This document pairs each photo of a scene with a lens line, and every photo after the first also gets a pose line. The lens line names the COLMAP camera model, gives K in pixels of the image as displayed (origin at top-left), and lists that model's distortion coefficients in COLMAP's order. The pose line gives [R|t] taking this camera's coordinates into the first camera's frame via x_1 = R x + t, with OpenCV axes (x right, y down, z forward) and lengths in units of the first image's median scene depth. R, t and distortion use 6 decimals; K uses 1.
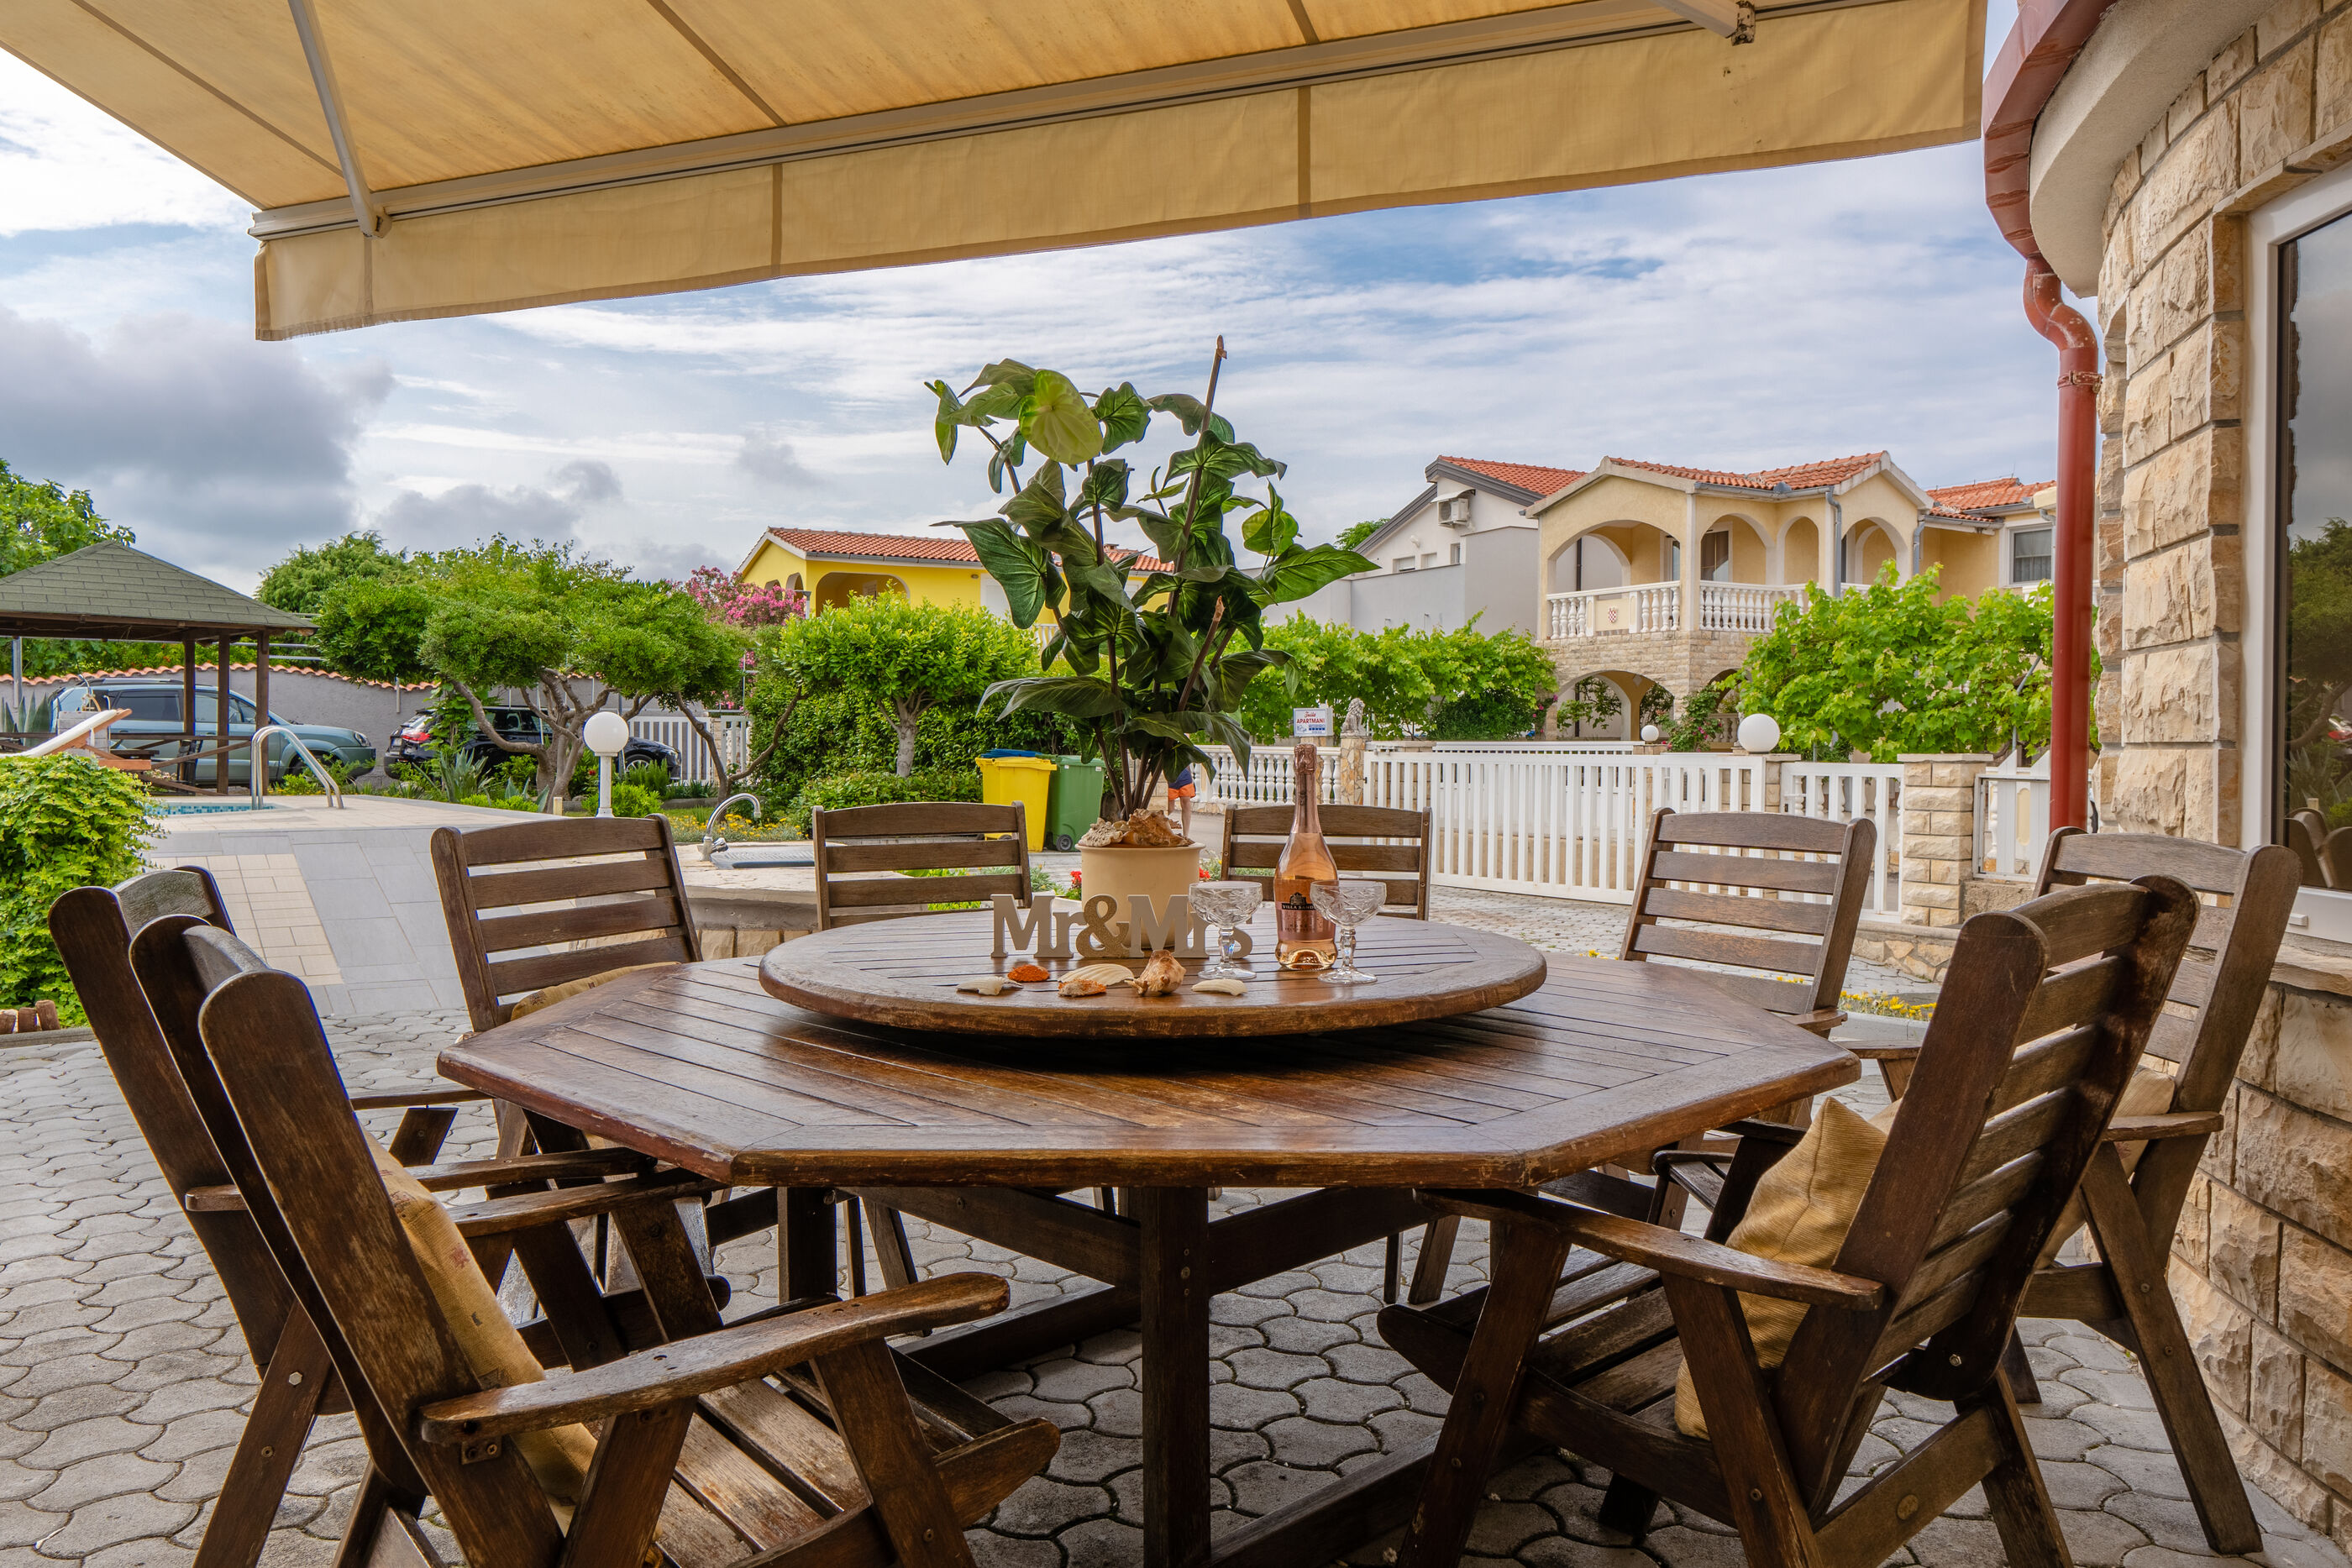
lens RADIAL K [[1661.7, 0, 1179.4], [0, 1661.7, 777.3], [0, 0, 1]] dist [0.003636, -0.008951]
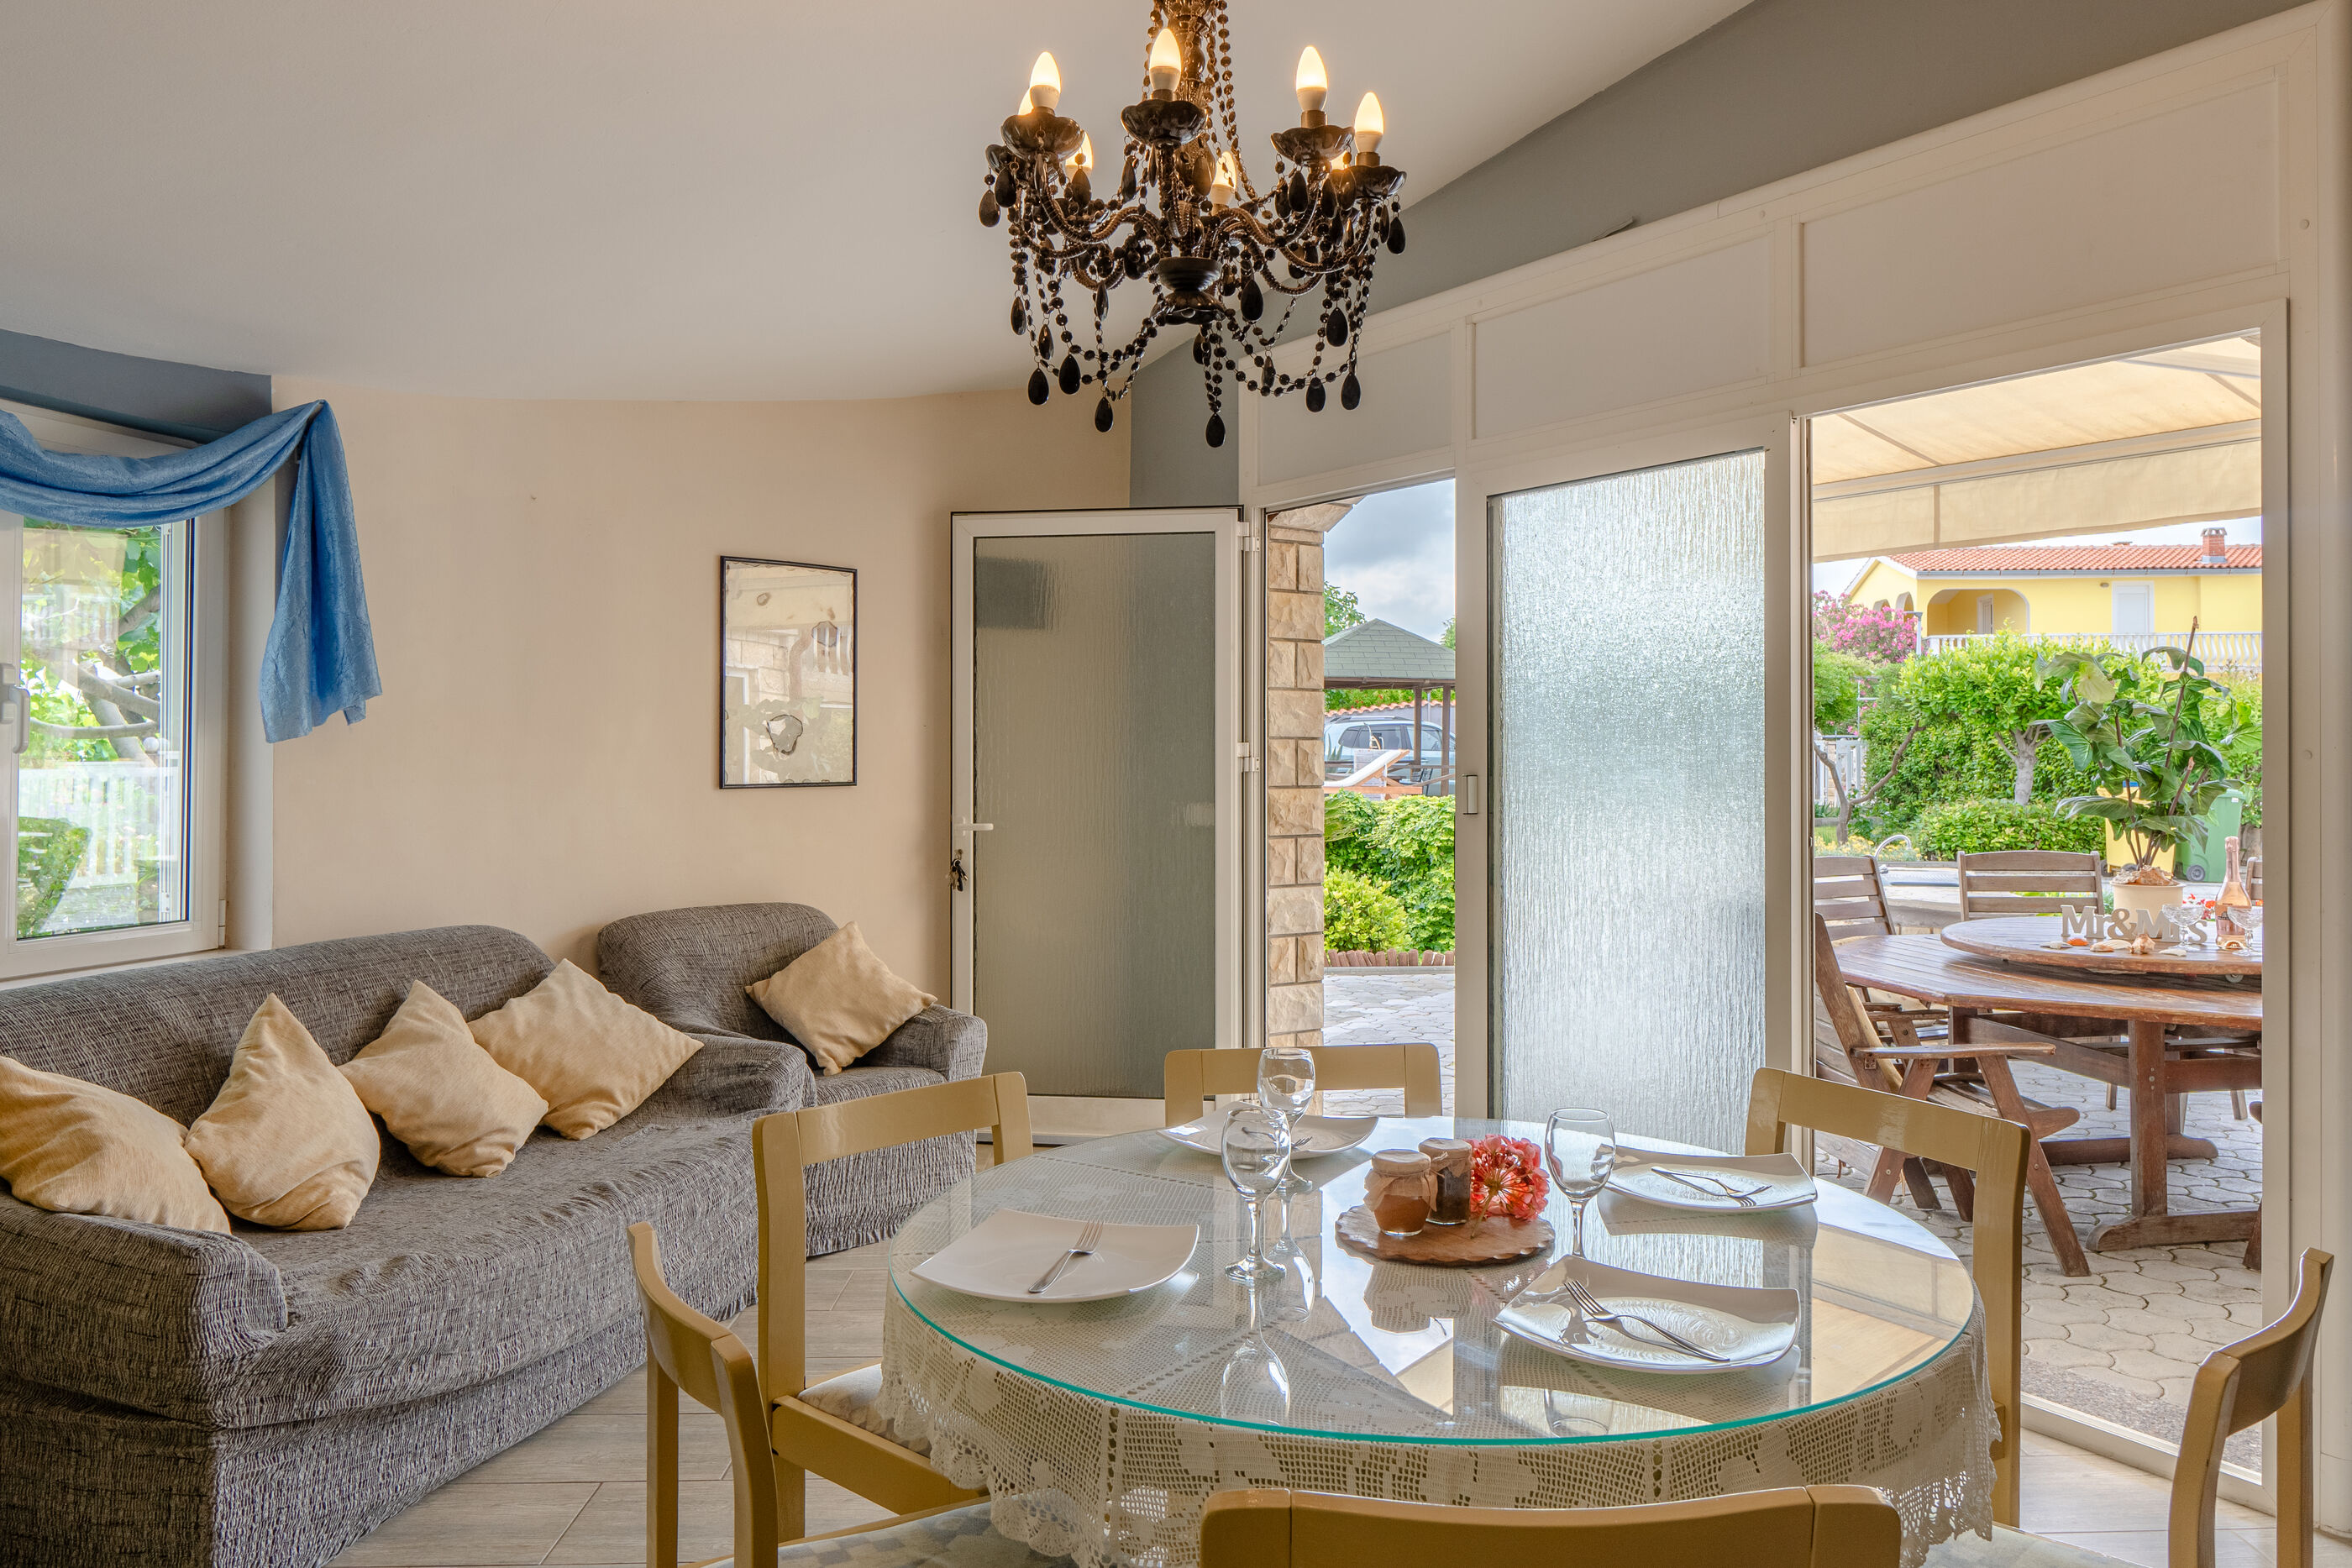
lens RADIAL K [[1661.7, 0, 1246.7], [0, 1661.7, 729.1], [0, 0, 1]] dist [0.003636, -0.008951]
pose [[0.824445, -0.010467, -0.565846, 0.025465], [-0.009927, 0.999408, -0.032952, -0.008047], [0.565856, 0.032784, 0.823852, -0.146497]]
